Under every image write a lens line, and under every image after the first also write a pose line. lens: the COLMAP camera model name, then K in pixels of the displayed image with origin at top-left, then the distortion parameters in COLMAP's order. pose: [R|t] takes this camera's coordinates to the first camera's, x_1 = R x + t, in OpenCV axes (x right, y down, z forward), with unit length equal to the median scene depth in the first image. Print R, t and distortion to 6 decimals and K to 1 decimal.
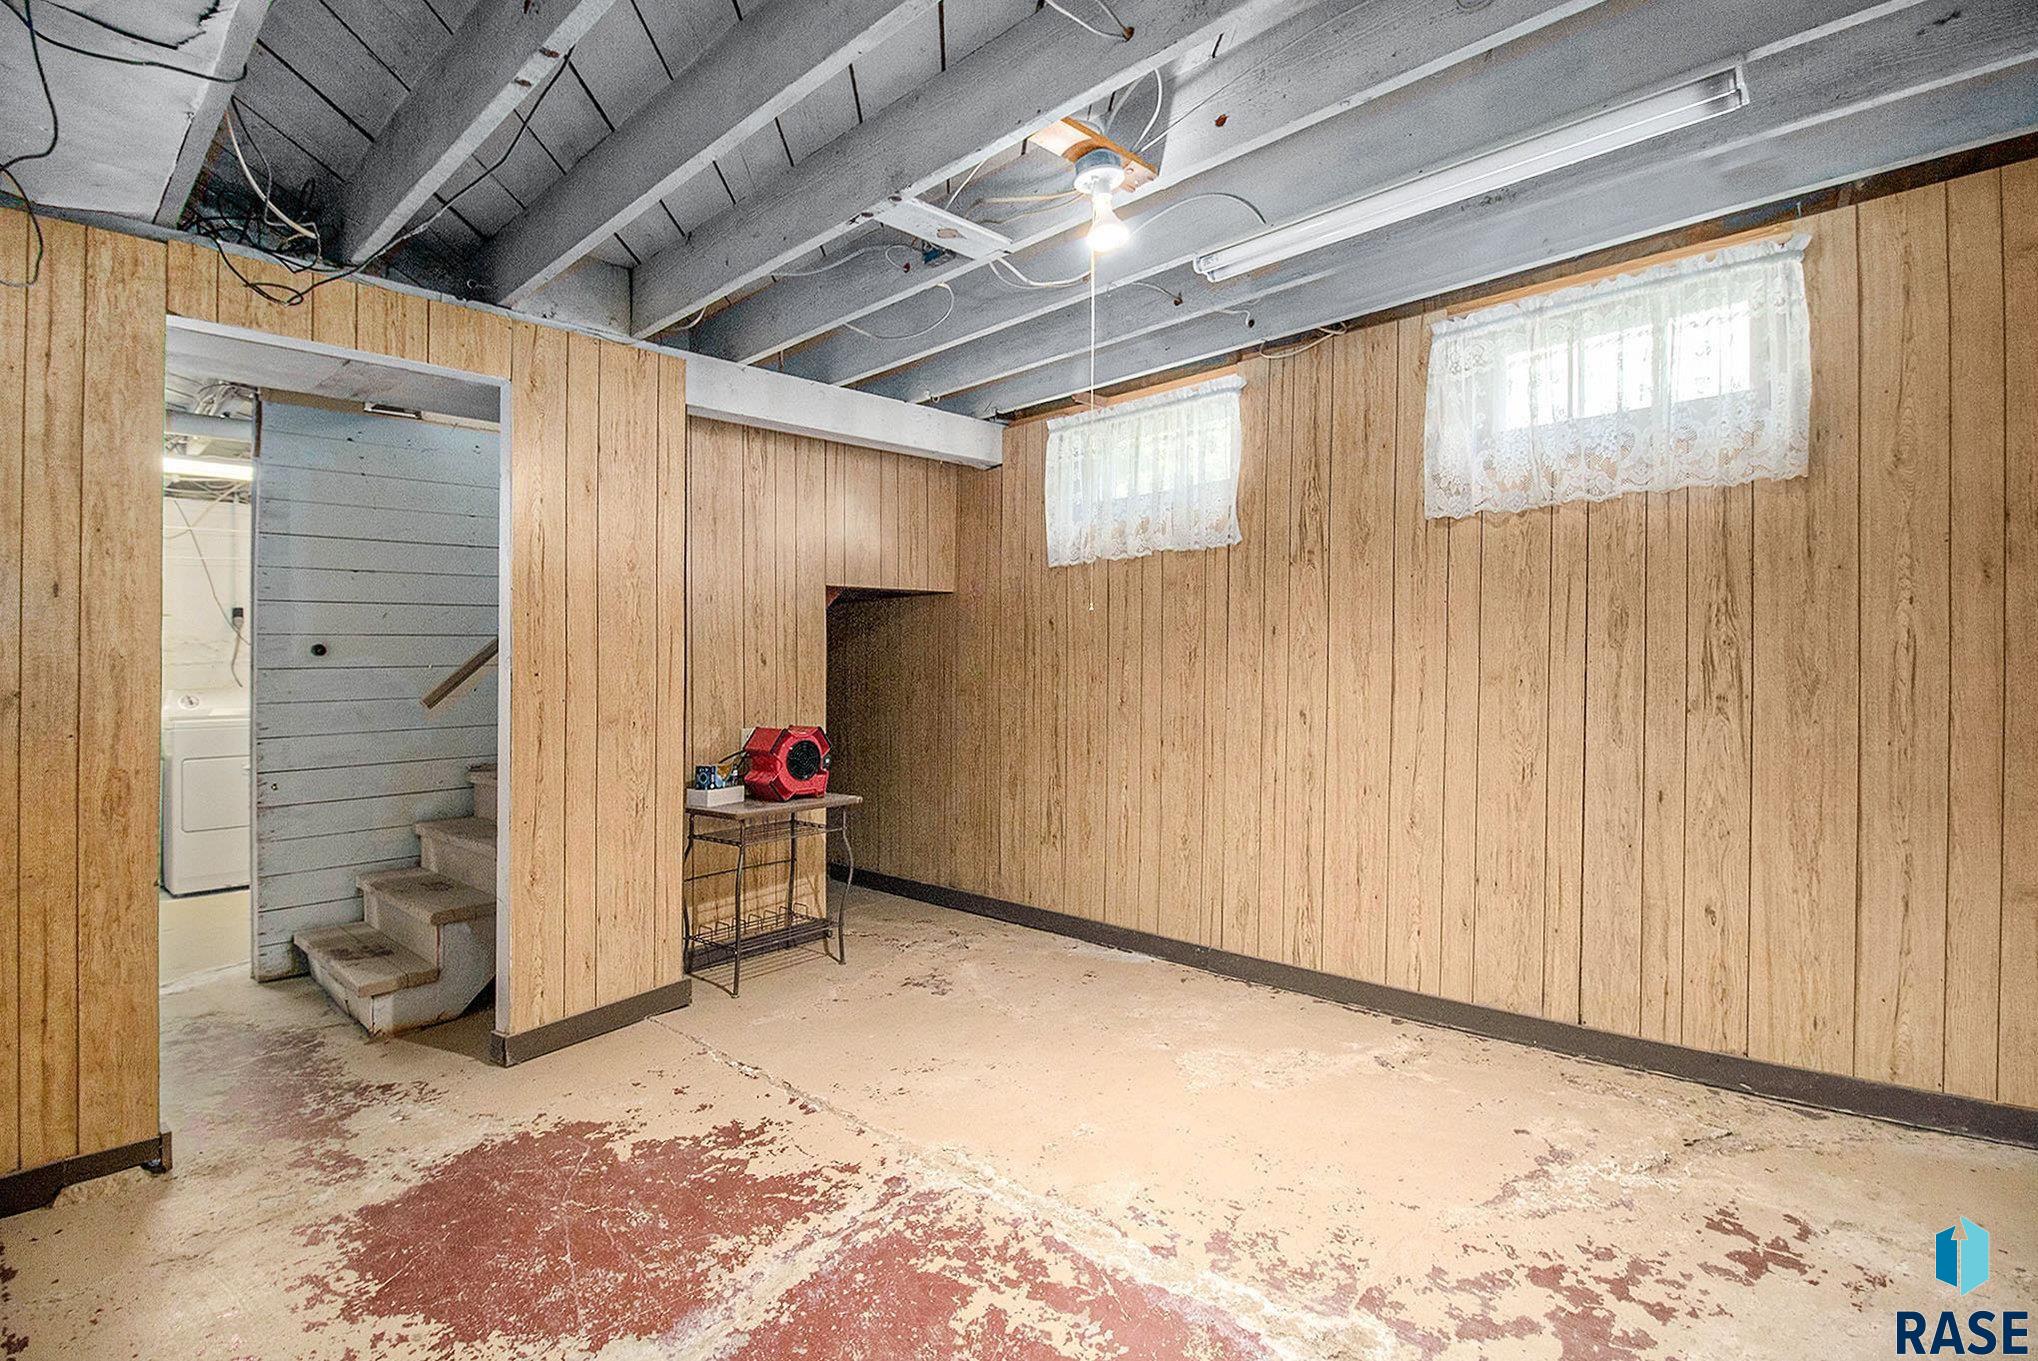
lens RADIAL K [[956.4, 0, 1022.0], [0, 956.4, 689.5], [0, 0, 1]] dist [-0.010099, -0.002355]
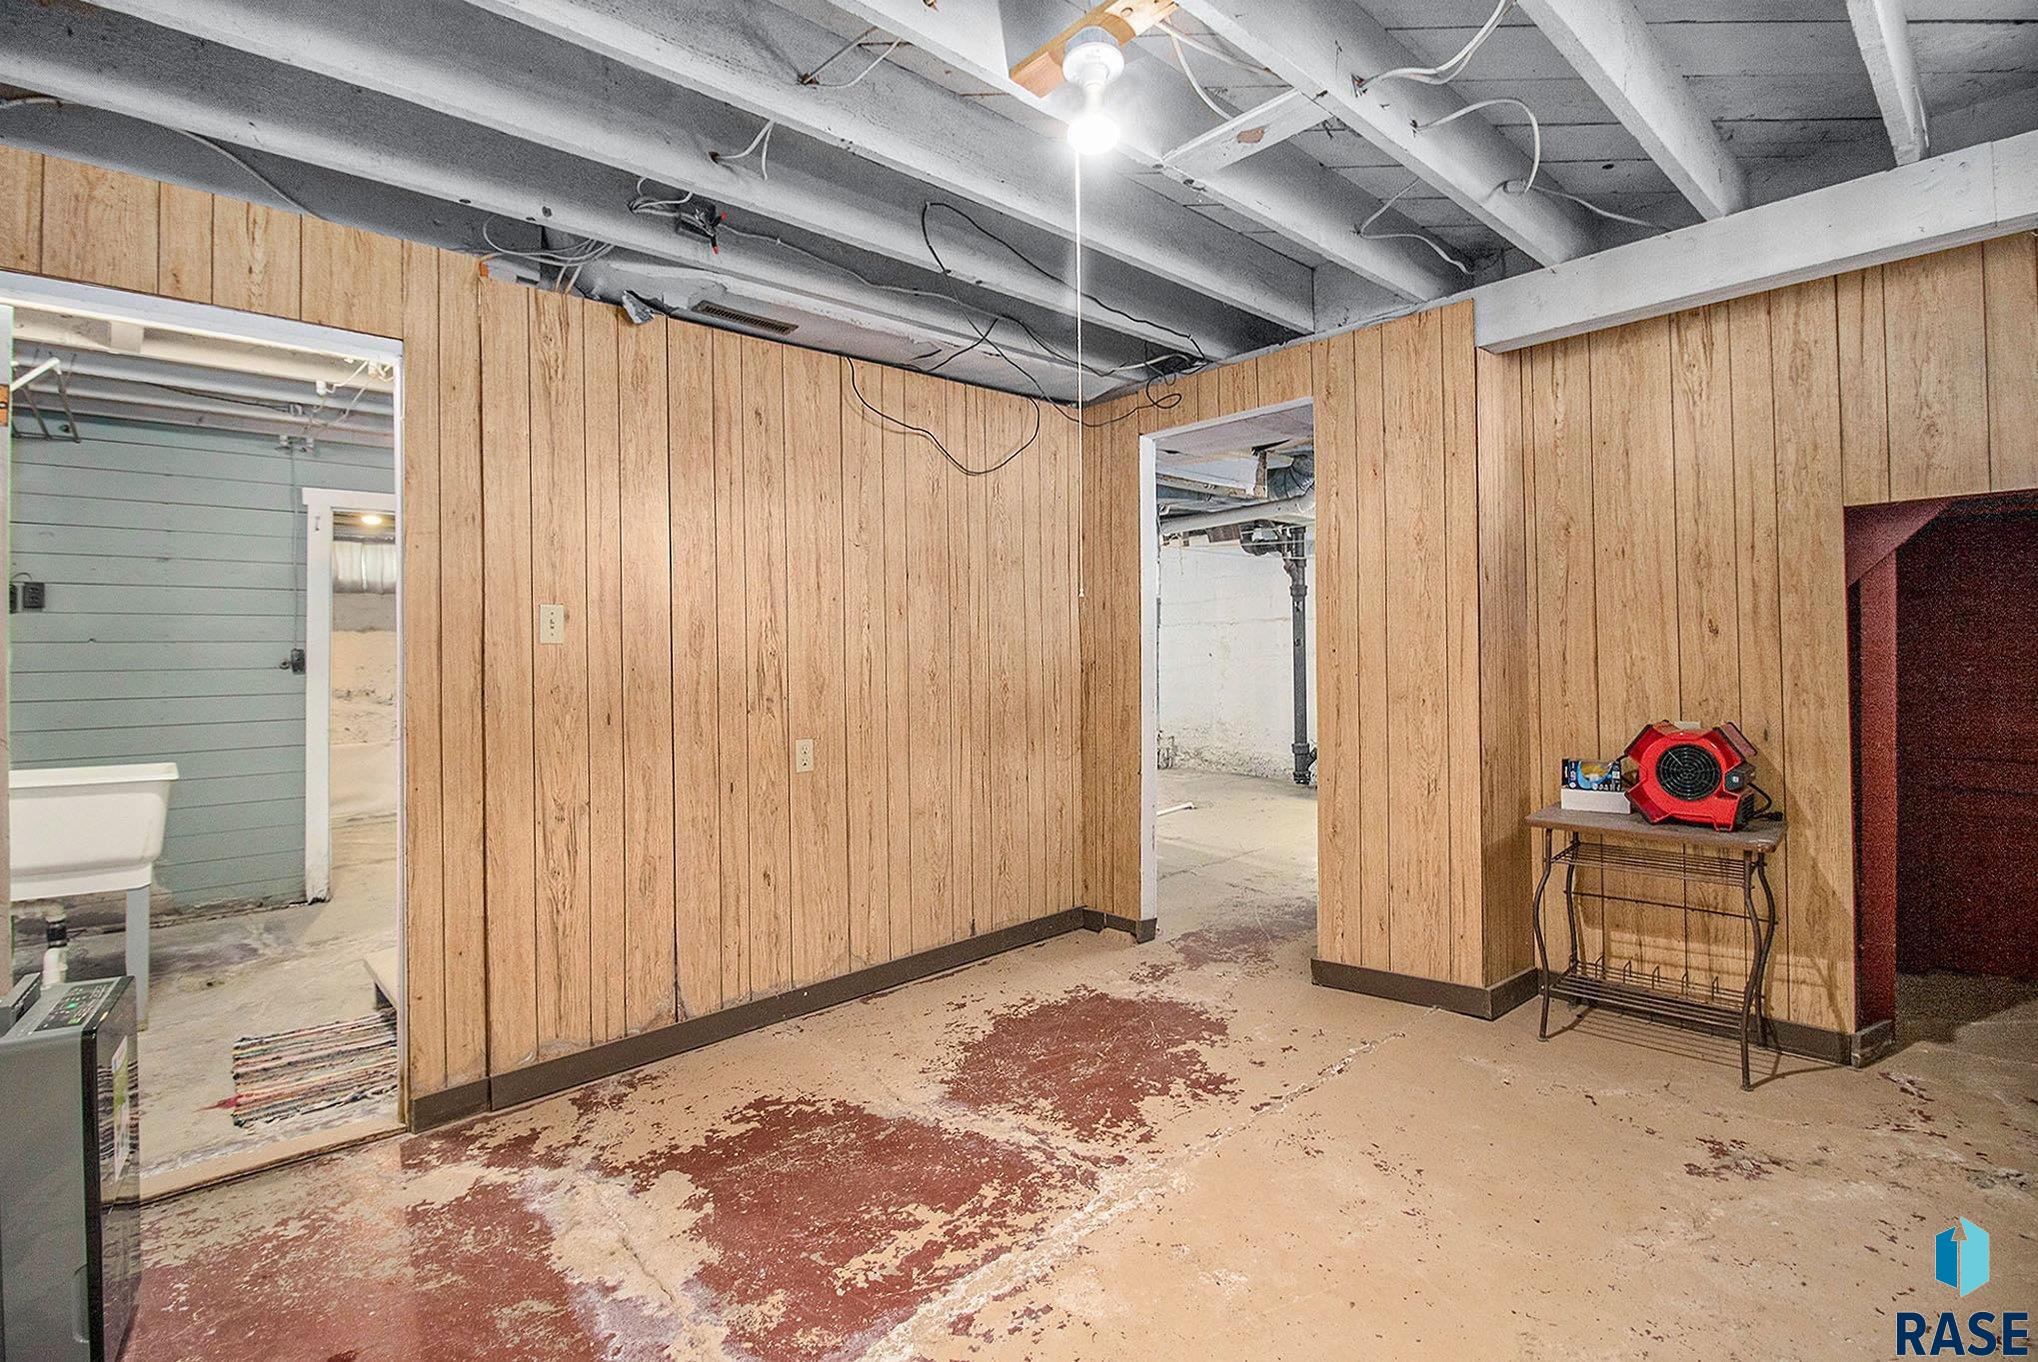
lens RADIAL K [[956.4, 0, 1020.4], [0, 956.4, 668.2], [0, 0, 1]] dist [-0.010099, -0.002355]
pose [[-0.069899, 0.031211, -0.997066, 0.767120], [-0.002424, 0.999502, 0.031457, -0.035295], [0.997551, 0.004616, -0.069789, 0.849865]]
